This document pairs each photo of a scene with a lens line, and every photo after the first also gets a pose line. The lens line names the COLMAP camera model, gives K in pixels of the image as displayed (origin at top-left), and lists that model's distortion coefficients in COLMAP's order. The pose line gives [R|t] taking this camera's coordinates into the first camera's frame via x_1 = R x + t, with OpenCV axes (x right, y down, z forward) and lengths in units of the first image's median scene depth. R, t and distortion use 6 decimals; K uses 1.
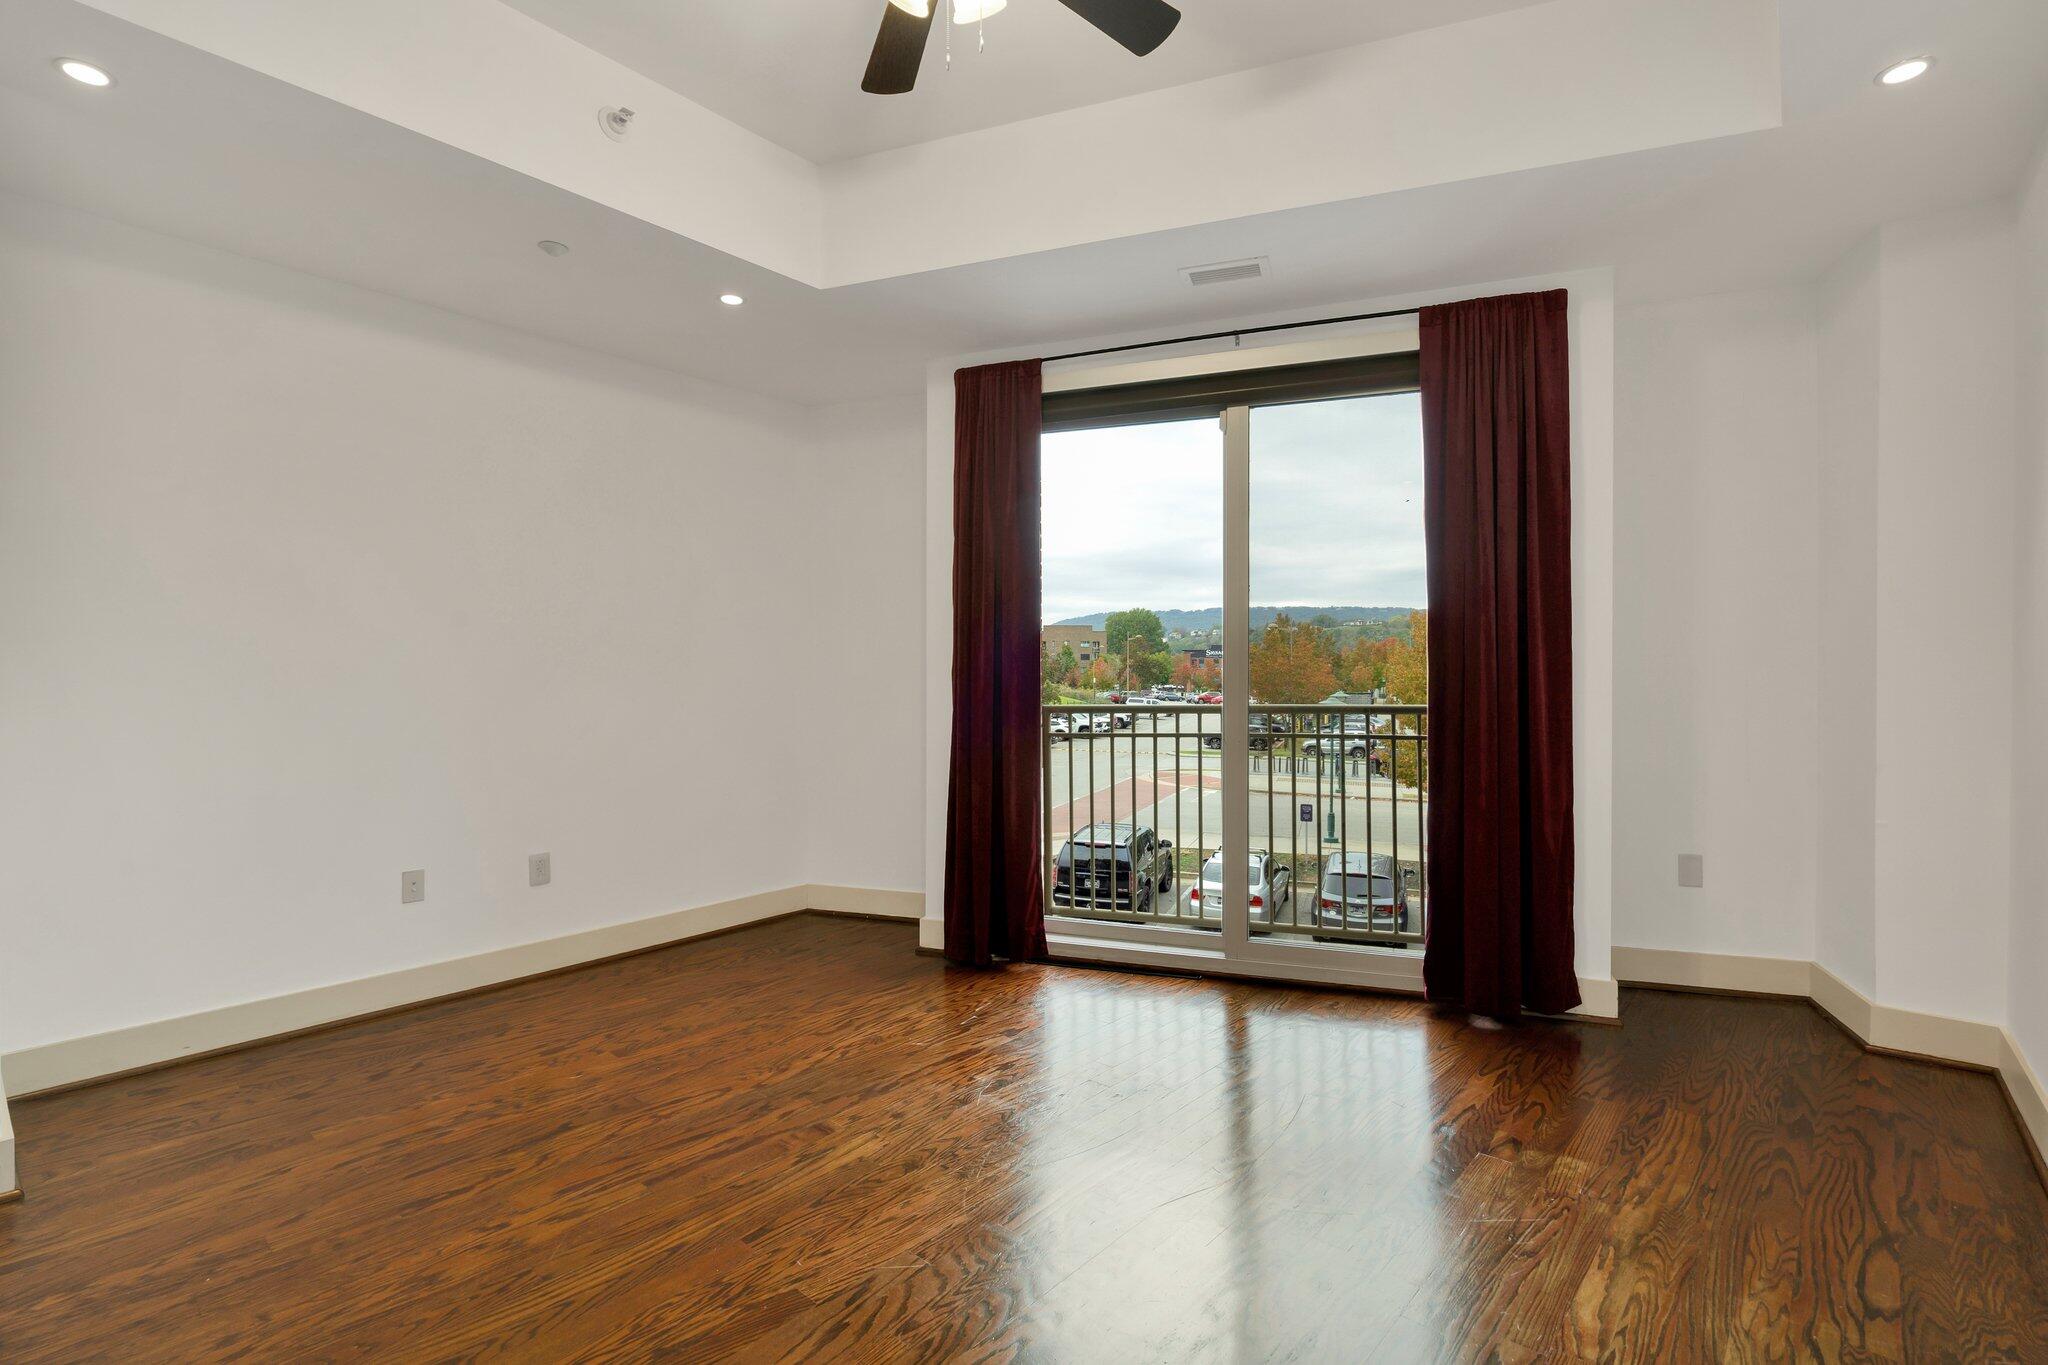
lens RADIAL K [[936.8, 0, 1012.3], [0, 936.8, 678.3], [0, 0, 1]] dist [-0.008440, 0.001697]
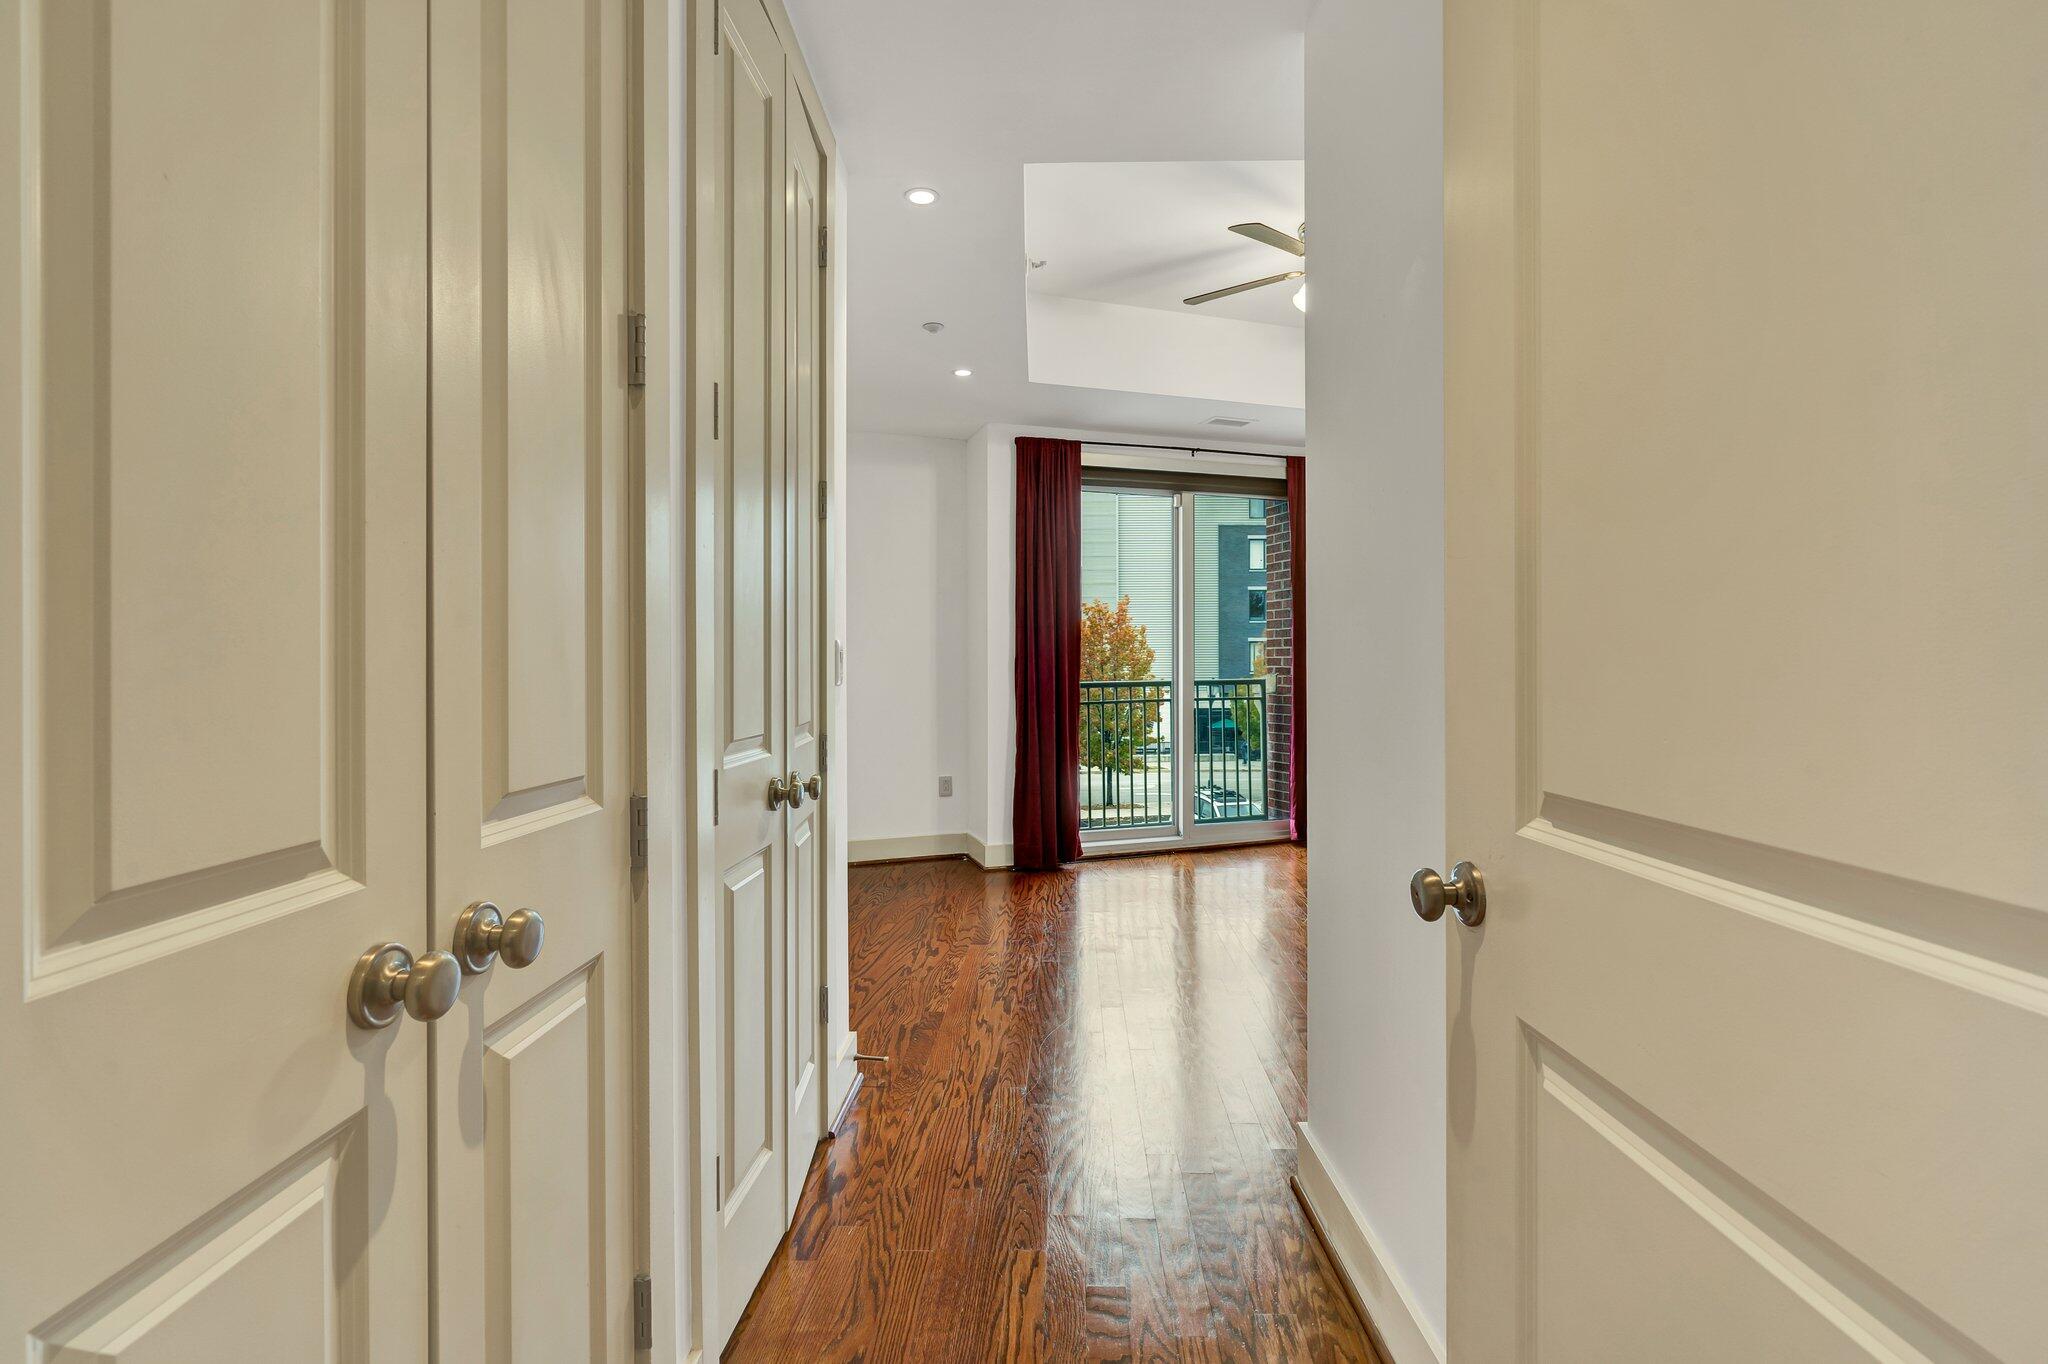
lens RADIAL K [[936.8, 0, 1024.1], [0, 936.8, 682.1], [0, 0, 1]] dist [-0.008440, 0.001697]
pose [[0.767301, -0.013197, 0.641151, -0.969591], [0.004226, 0.999871, 0.015523, 0.006242], [-0.641273, -0.009201, 0.767258, -0.052762]]
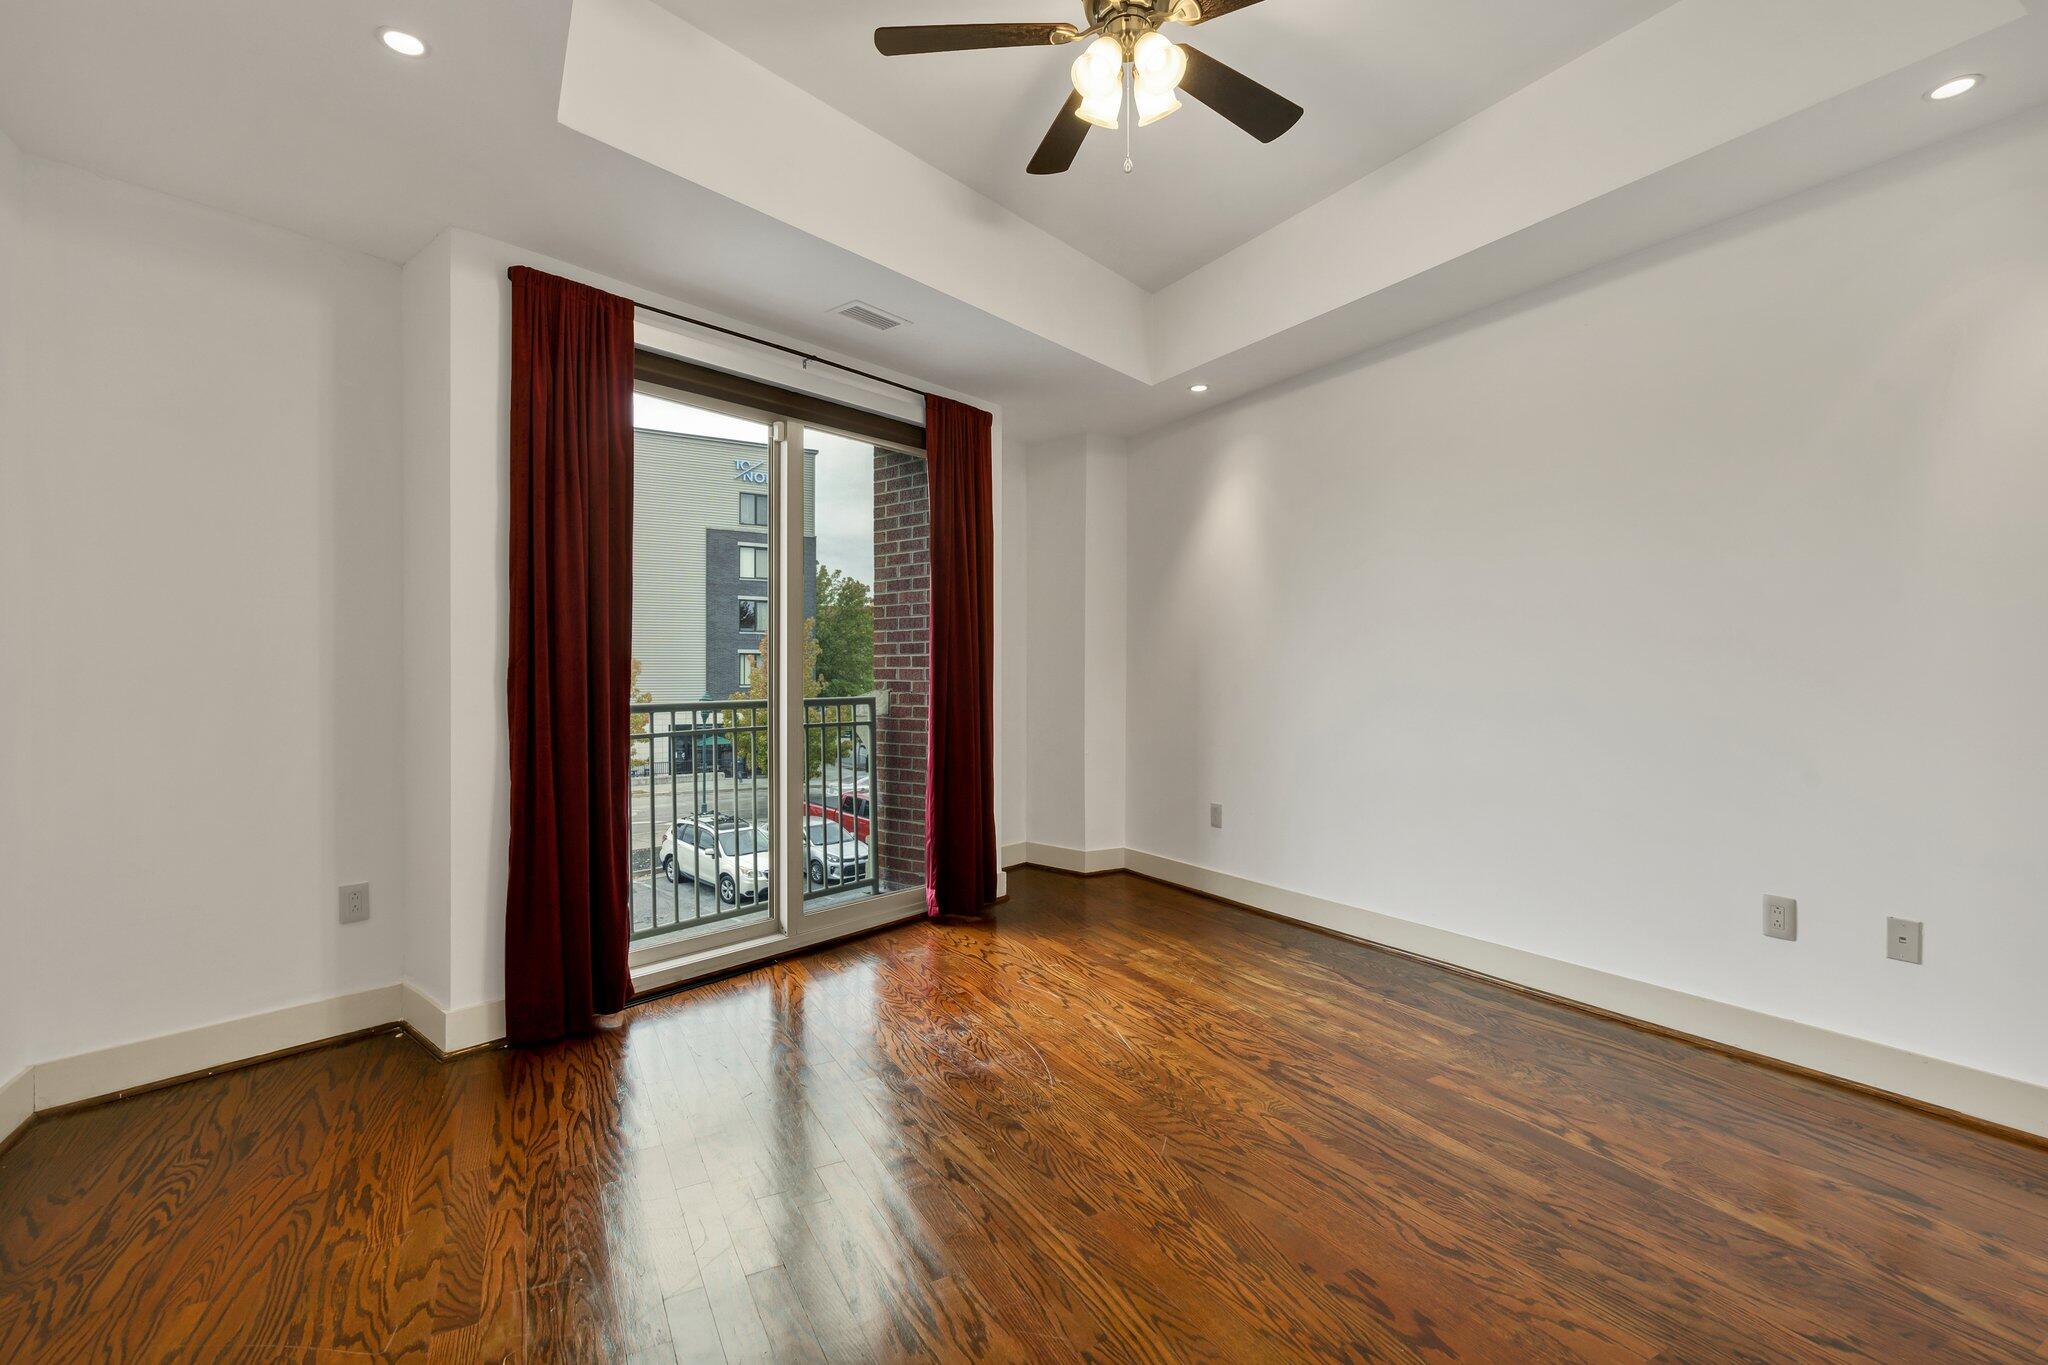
lens RADIAL K [[936.8, 0, 1027.2], [0, 936.8, 683.2], [0, 0, 1]] dist [-0.008440, 0.001697]
pose [[0.323470, -0.005071, 0.946225, -0.669226], [0.002763, 0.999986, 0.004415, 0.005346], [-0.946234, 0.001186, 0.323480, 0.381365]]
